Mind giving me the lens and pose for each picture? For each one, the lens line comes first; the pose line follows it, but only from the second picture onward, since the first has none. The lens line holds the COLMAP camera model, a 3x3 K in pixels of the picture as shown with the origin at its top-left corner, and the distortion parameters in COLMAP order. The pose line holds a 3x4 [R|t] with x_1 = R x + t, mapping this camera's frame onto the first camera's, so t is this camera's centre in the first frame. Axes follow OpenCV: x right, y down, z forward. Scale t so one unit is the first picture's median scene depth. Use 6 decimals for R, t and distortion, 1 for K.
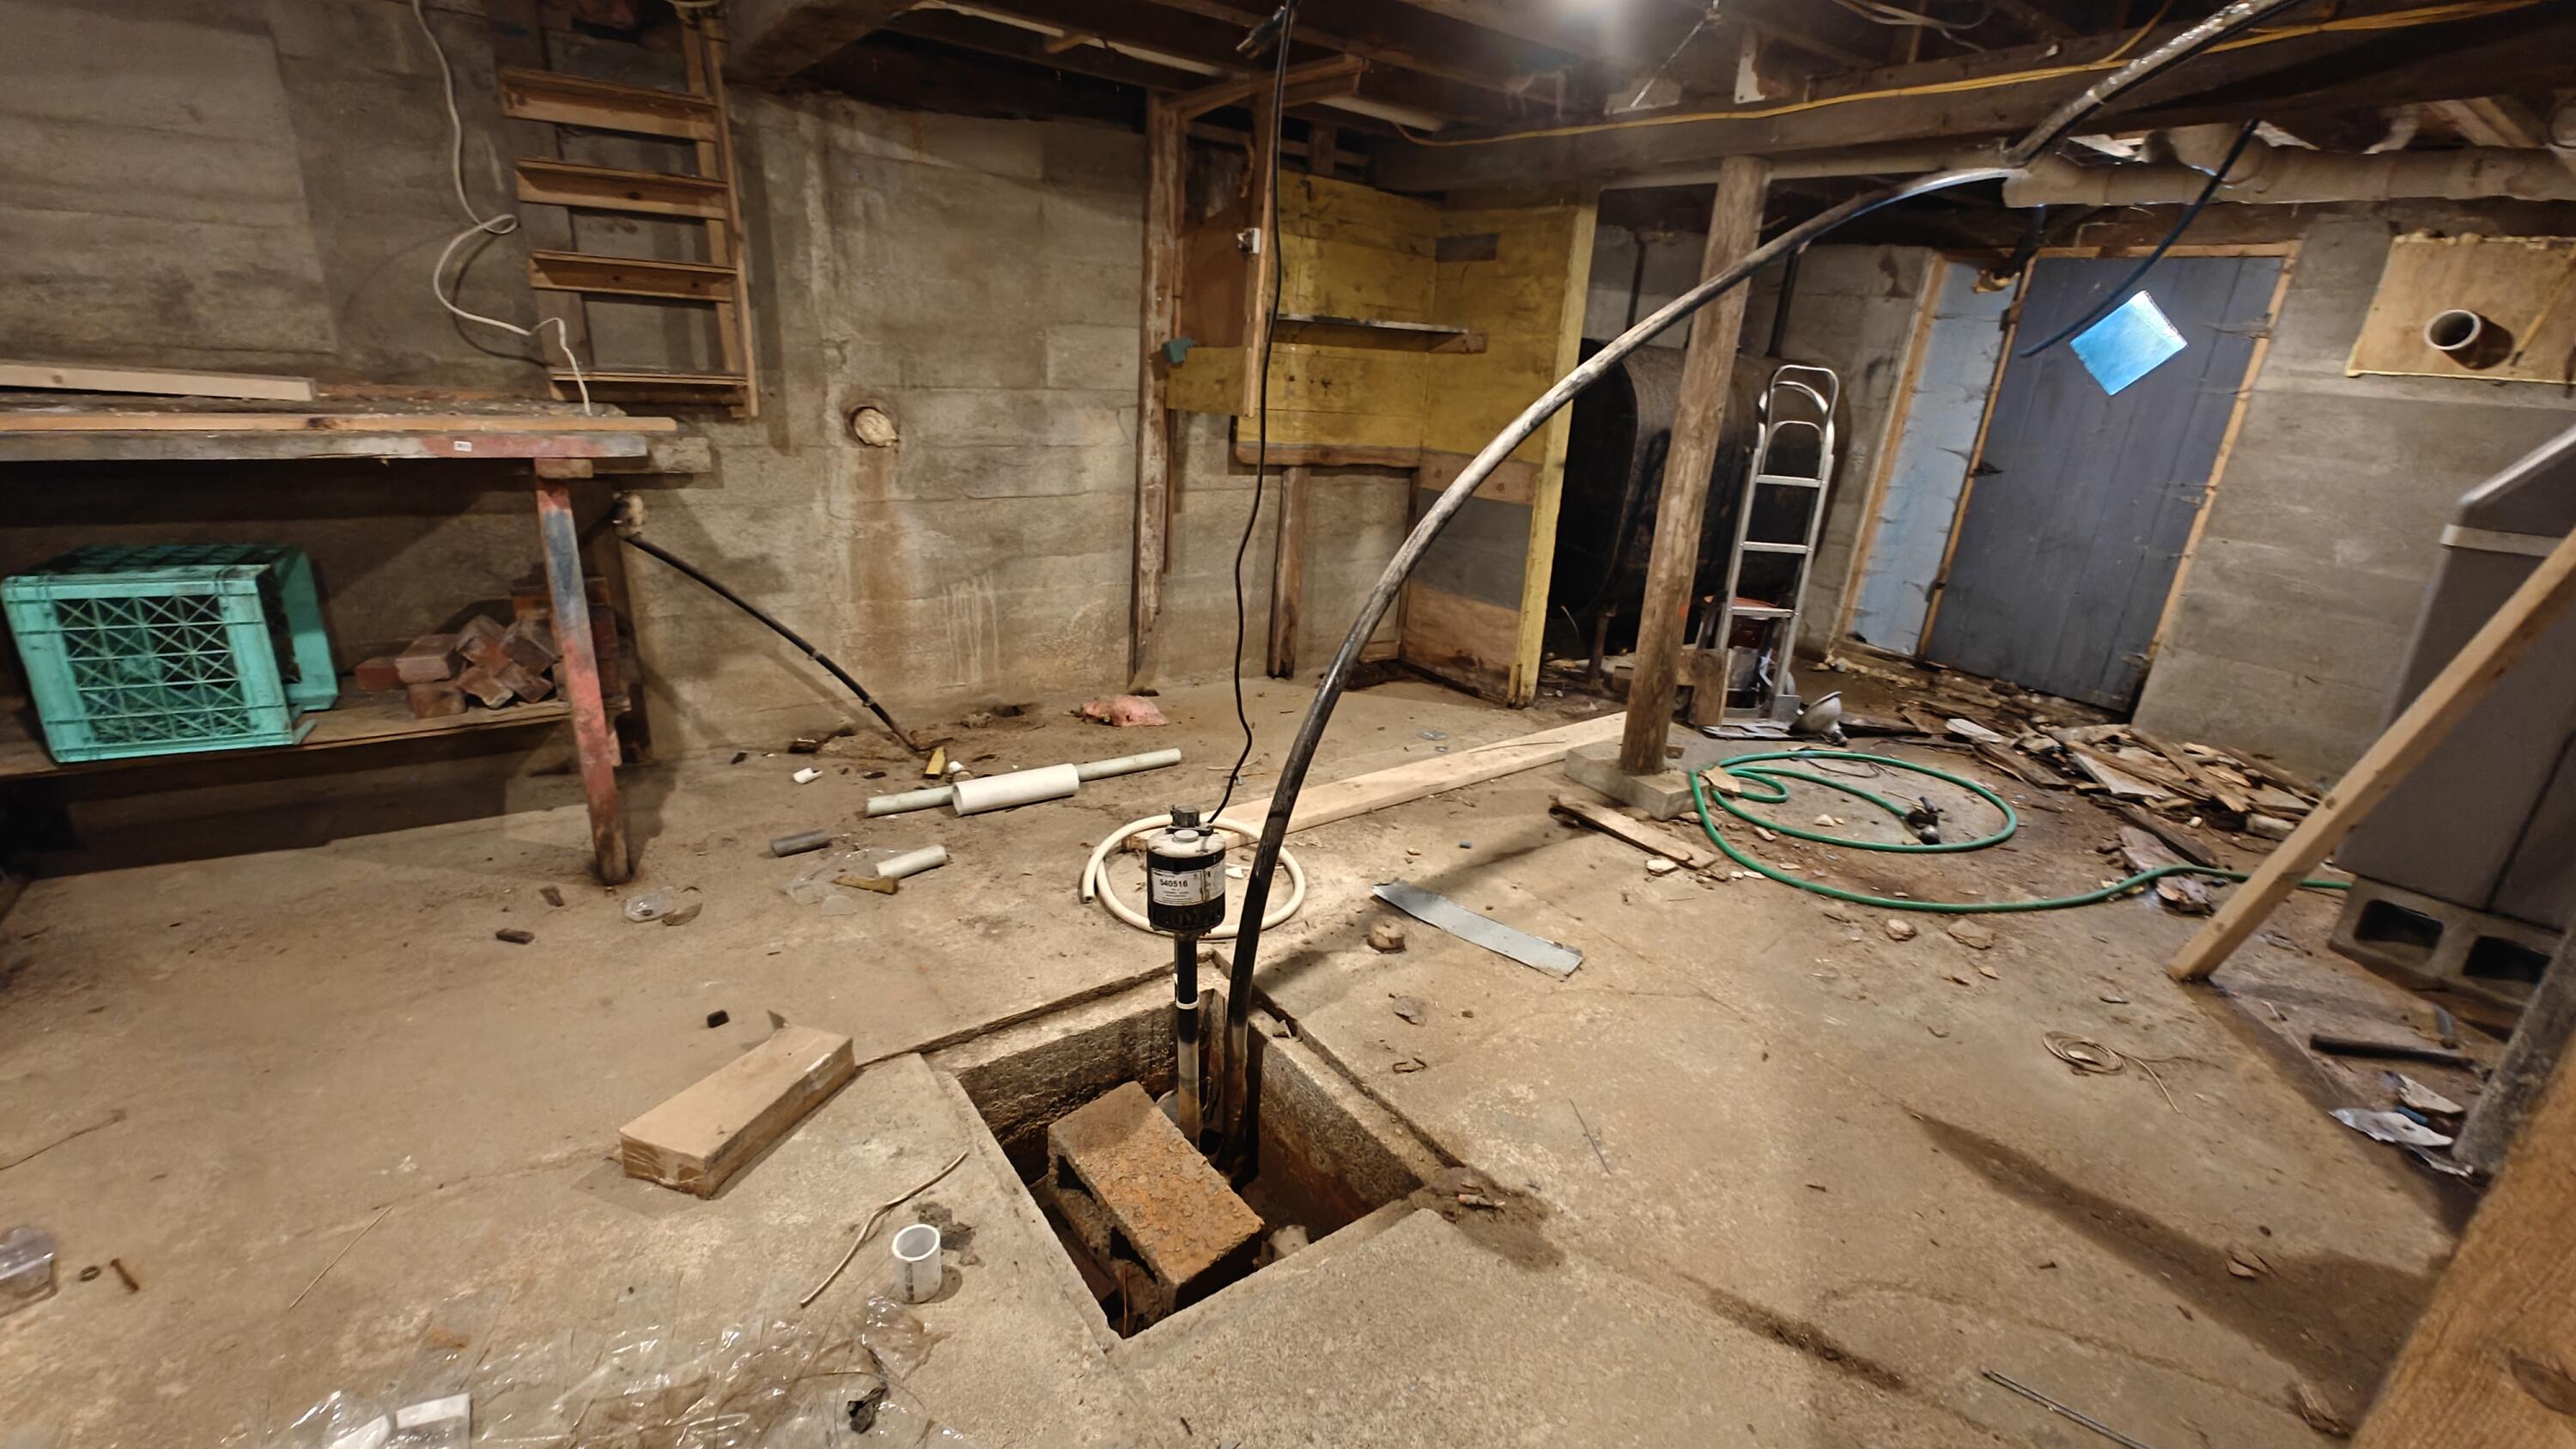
lens RADIAL K [[1154.9, 0, 1288.0], [0, 1154.9, 724.5], [0, 0, 1]] dist [0.055114, -0.015205]
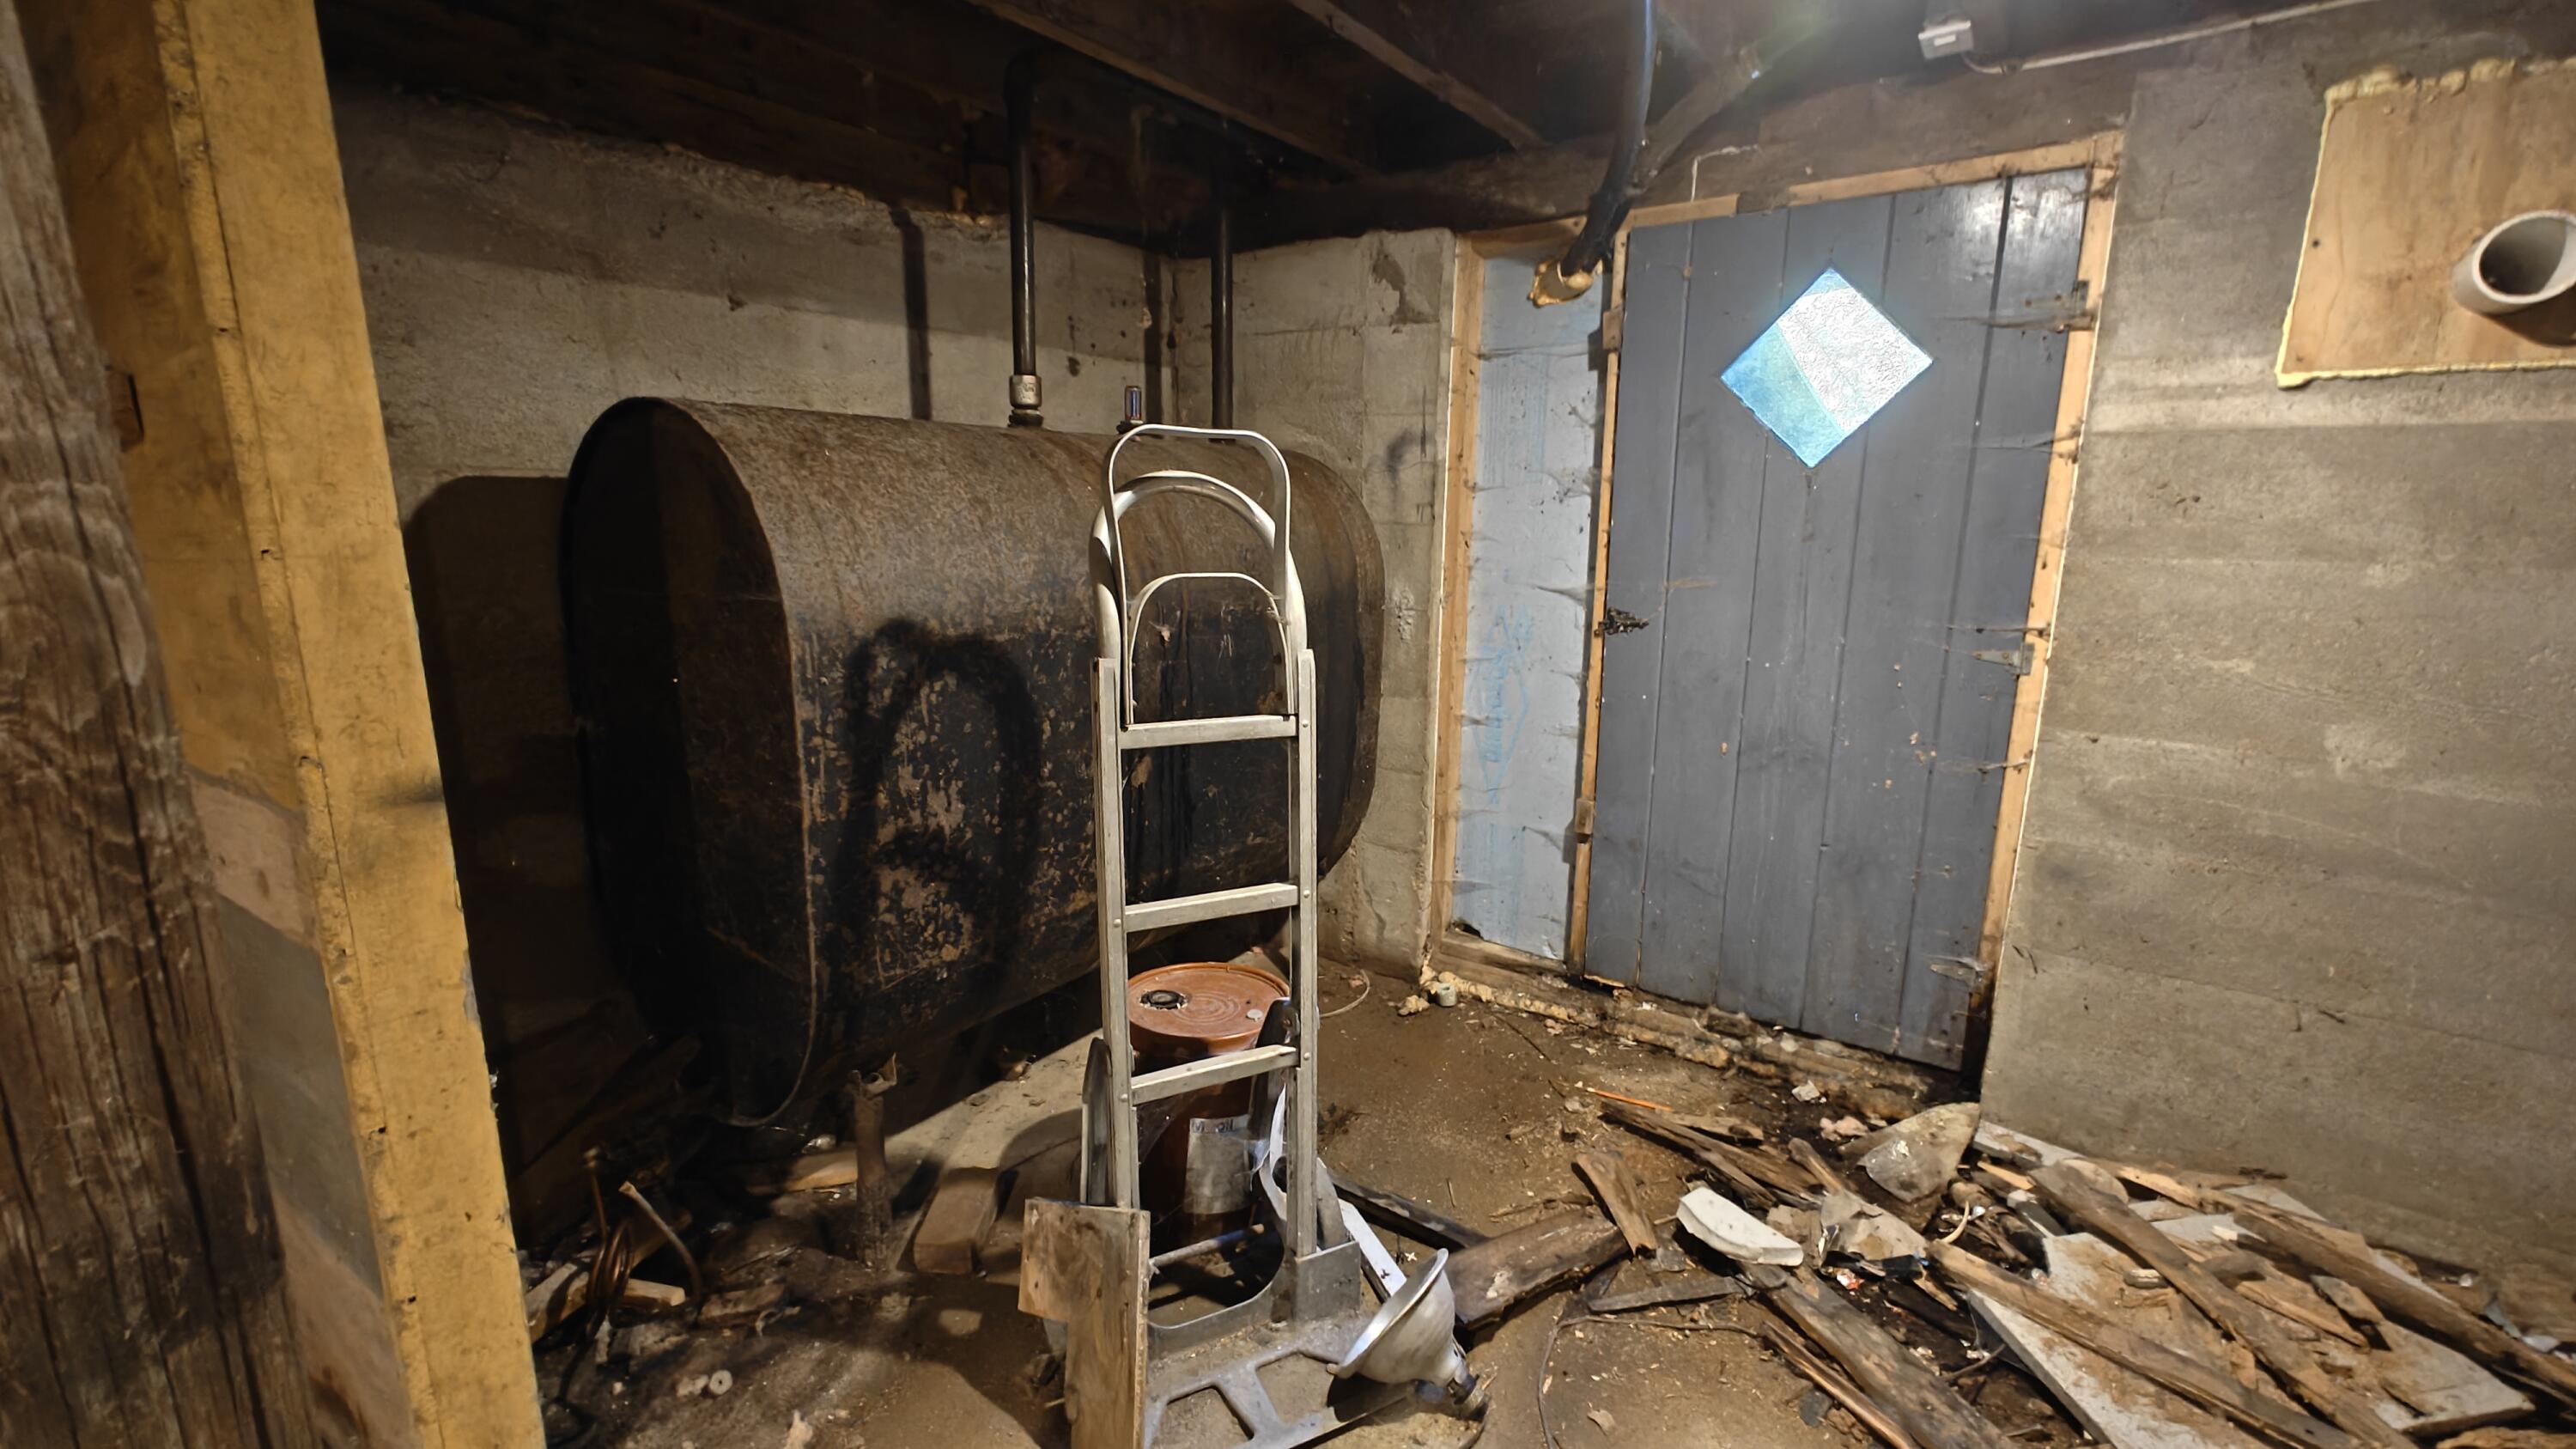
lens RADIAL K [[1106.7, 0, 1288.0], [0, 1106.7, 724.5], [0, 0, 1]] dist [-0.003280, 0.015371]
pose [[0.949614, -0.133554, 0.283543, 0.330435], [0.164310, 0.982520, -0.087507, -0.164898], [-0.266899, 0.129687, 0.954959, 0.620450]]
